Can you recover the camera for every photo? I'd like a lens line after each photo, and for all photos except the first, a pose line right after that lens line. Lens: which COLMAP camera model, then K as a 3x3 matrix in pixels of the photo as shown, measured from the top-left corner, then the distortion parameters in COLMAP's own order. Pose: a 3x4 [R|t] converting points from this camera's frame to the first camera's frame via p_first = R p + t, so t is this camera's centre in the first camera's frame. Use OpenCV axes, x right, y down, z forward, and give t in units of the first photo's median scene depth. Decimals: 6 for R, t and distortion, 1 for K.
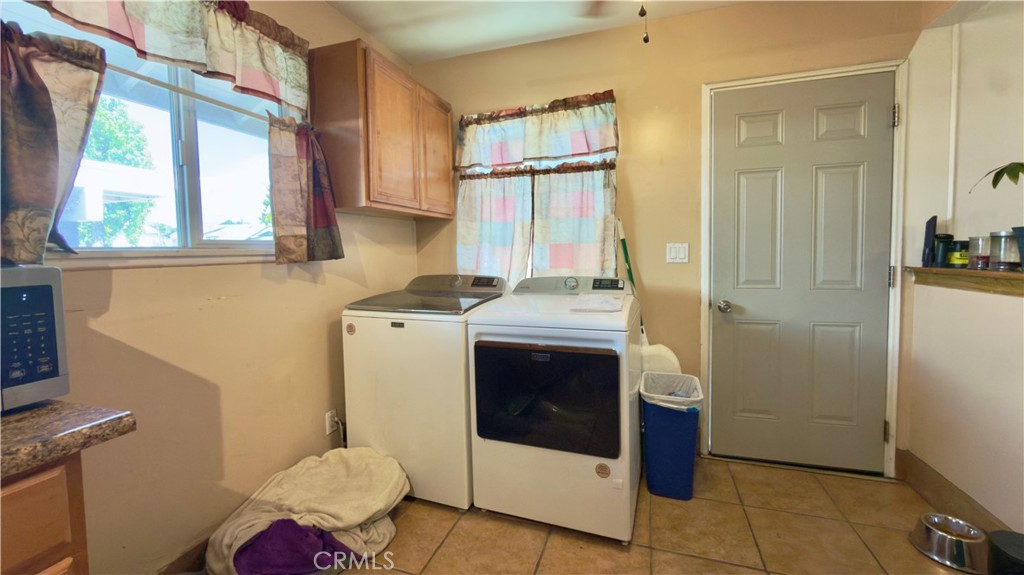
lens RADIAL K [[411.1, 0, 502.3], [0, 411.1, 270.0], [0, 0, 1]] dist [0.000744, -0.000272]
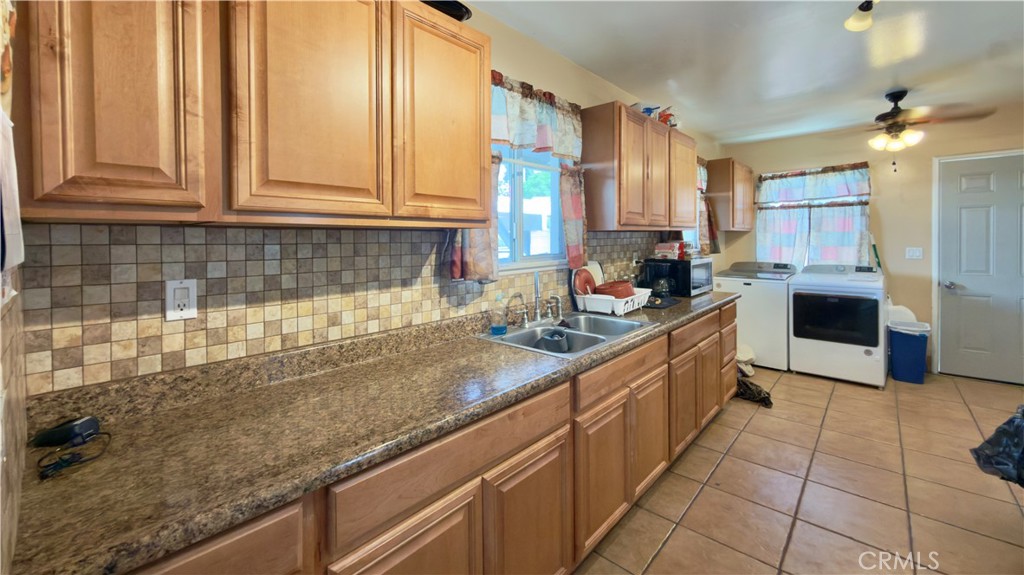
lens RADIAL K [[411.1, 0, 502.6], [0, 411.1, 244.2], [0, 0, 1]] dist [0.000744, -0.000272]
pose [[0.922784, 0.013576, -0.385080, -0.500922], [-0.023566, 0.999497, -0.021235, -0.001451], [0.384598, 0.028670, 0.922639, -1.249048]]
